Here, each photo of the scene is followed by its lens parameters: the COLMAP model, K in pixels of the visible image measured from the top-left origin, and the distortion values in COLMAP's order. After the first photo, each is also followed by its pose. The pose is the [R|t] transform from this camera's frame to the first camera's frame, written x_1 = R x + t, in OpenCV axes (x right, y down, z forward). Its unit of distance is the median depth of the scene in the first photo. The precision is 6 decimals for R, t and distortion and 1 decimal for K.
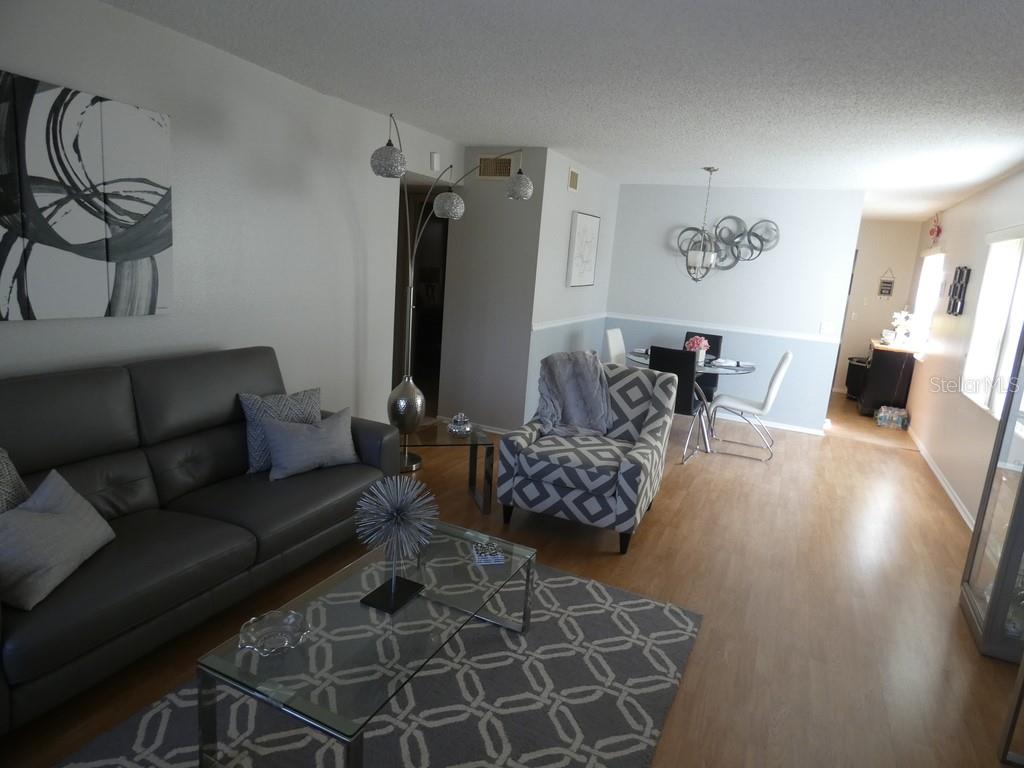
lens RADIAL K [[618.2, 0, 515.4], [0, 618.2, 384.1], [0, 0, 1]] dist [-0.004340, 0.002860]
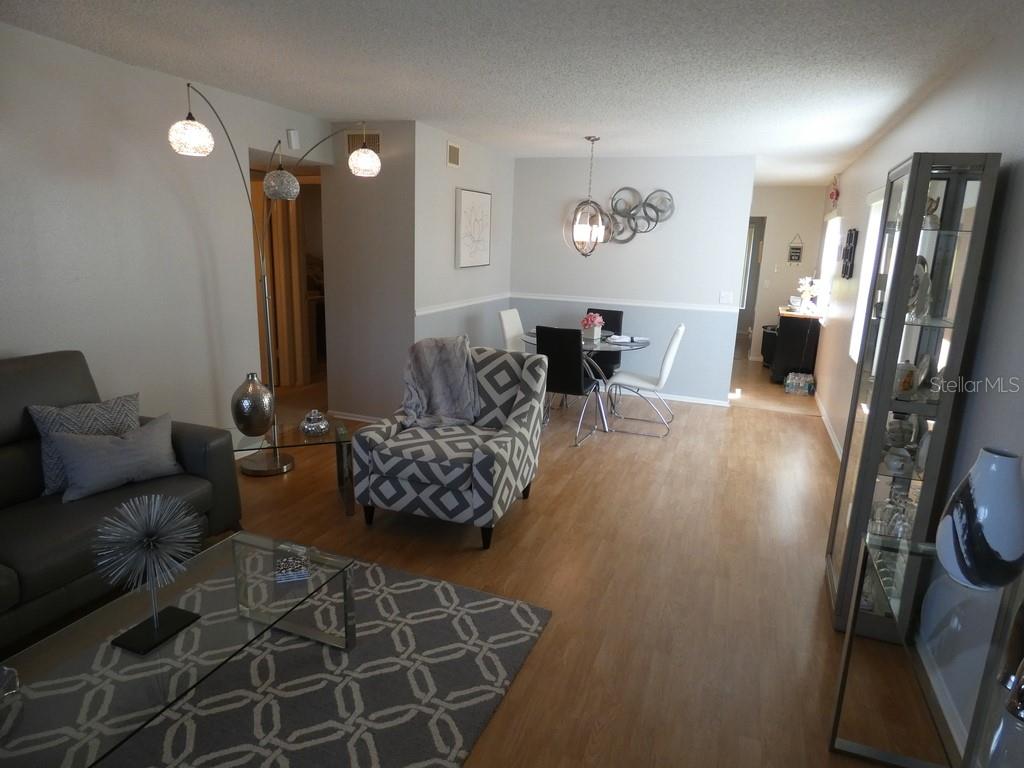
lens RADIAL K [[622.0, 0, 515.0], [0, 622.0, 378.5], [0, 0, 1]] dist [0.021541, 0.001620]
pose [[0.996066, -0.055660, 0.068953, 0.142462], [0.054172, 0.998260, 0.023269, -0.005339], [-0.070128, -0.019442, 0.997349, 0.039844]]
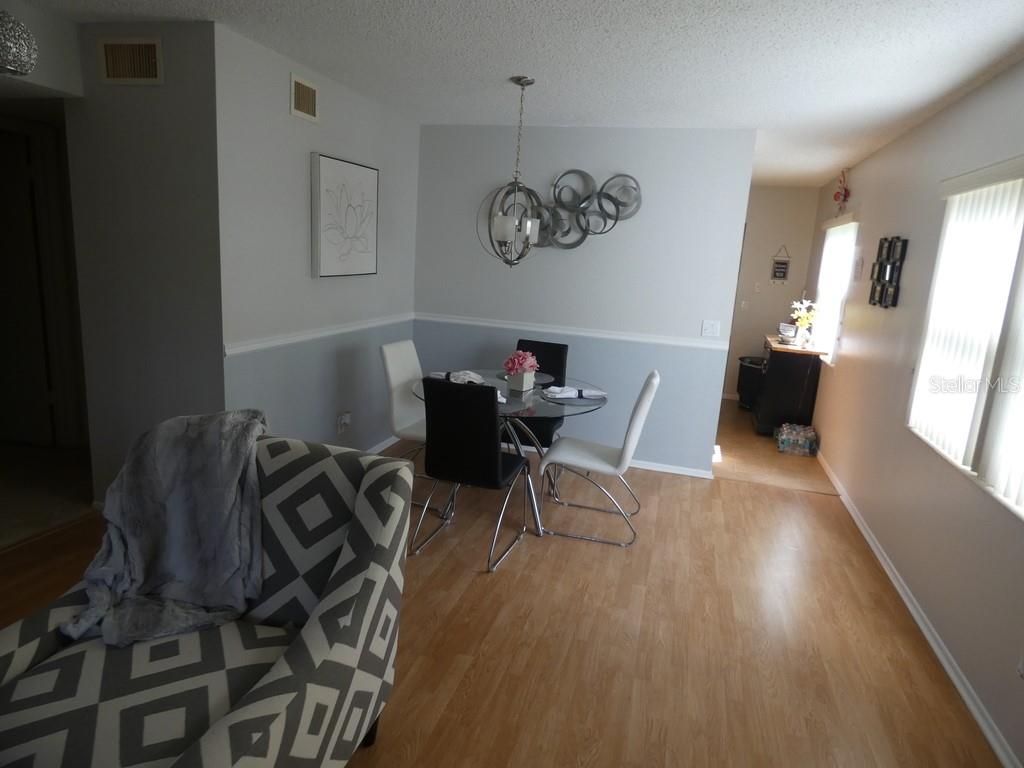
lens RADIAL K [[622.0, 0, 515.0], [0, 622.0, 378.5], [0, 0, 1]] dist [0.021541, 0.001620]
pose [[0.987499, -0.042879, 0.151682, 0.267559], [0.041318, 0.999056, 0.013427, -0.081480], [-0.152115, -0.006992, 0.988338, 0.509618]]
